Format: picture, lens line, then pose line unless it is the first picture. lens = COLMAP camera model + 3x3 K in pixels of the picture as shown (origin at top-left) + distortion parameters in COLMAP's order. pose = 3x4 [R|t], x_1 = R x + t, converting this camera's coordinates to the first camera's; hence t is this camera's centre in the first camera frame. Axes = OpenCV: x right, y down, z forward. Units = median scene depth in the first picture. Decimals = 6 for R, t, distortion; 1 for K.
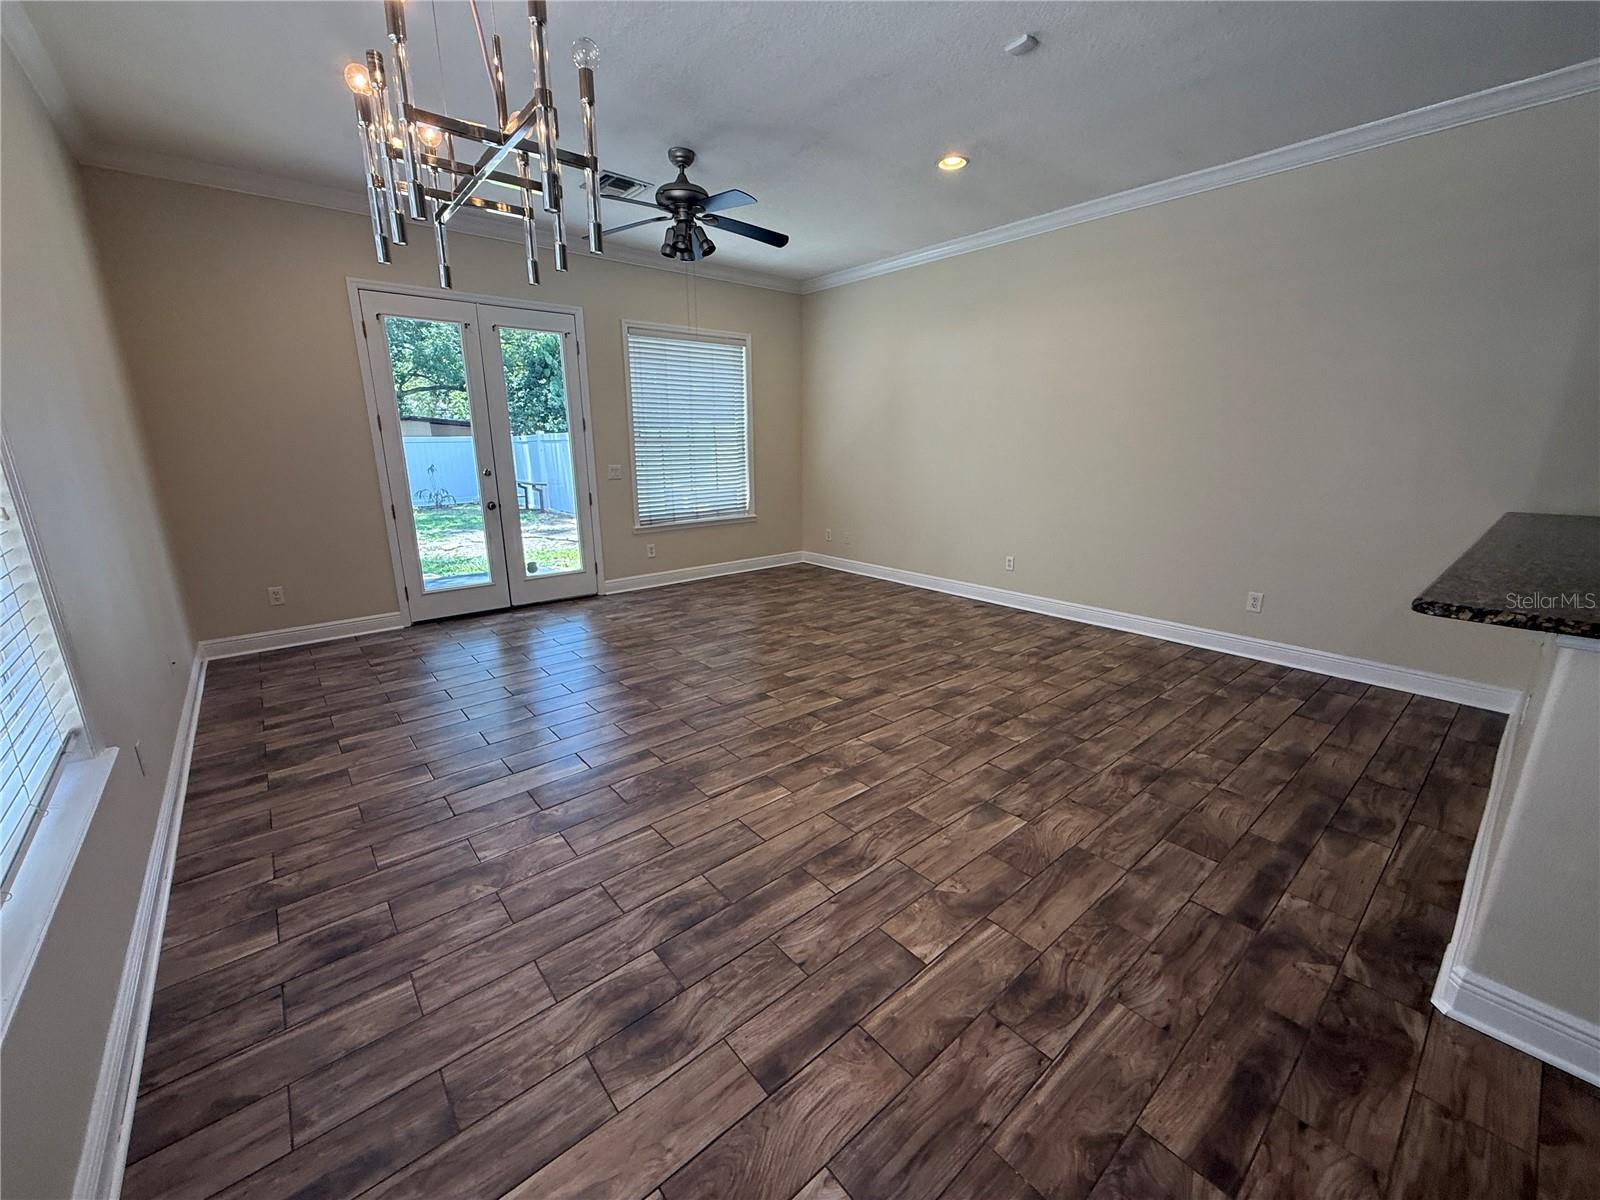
lens RADIAL K [[635.2, 0, 793.4], [0, 635.2, 596.8], [0, 0, 1]] dist [-0.001778, -0.000063]
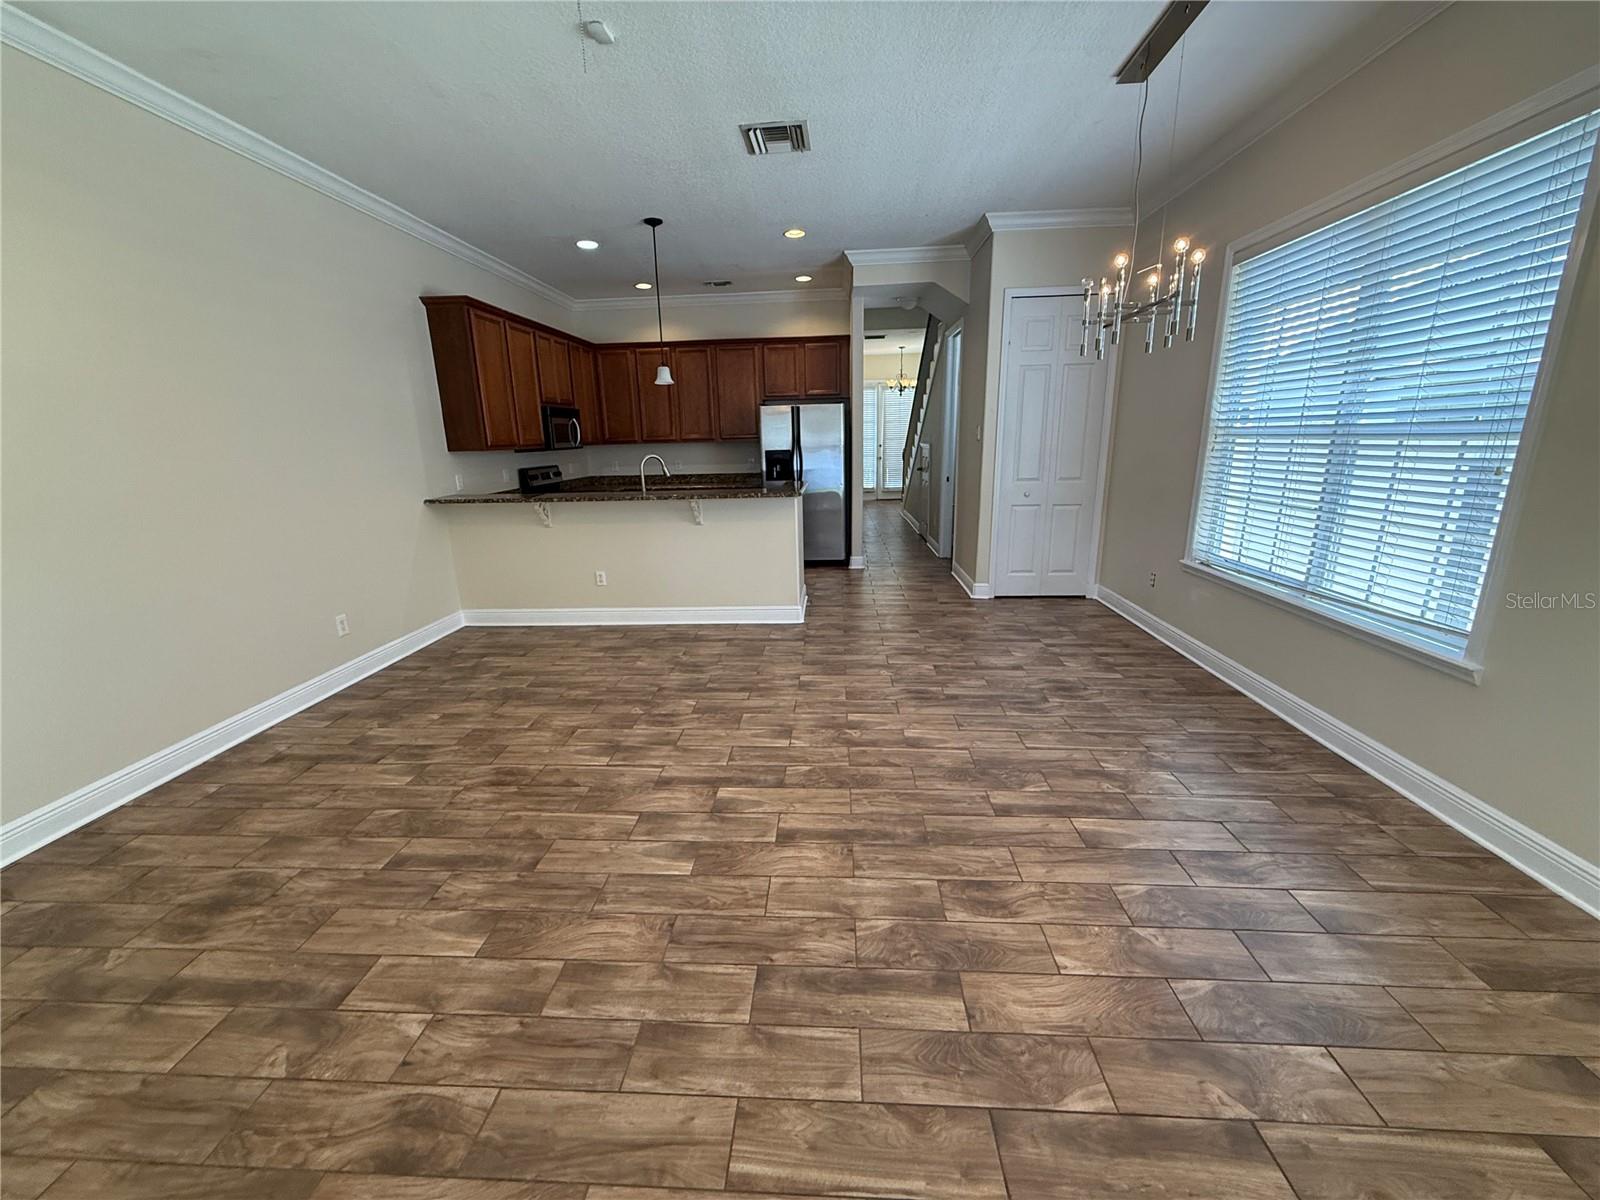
lens RADIAL K [[635.2, 0, 793.4], [0, 635.2, 596.8], [0, 0, 1]] dist [-0.001778, -0.000063]
pose [[-0.723656, -0.148641, 0.673965, -0.488575], [0.195611, 0.892314, 0.406831, -0.350573], [-0.661860, 0.426240, -0.616653, 1.382443]]
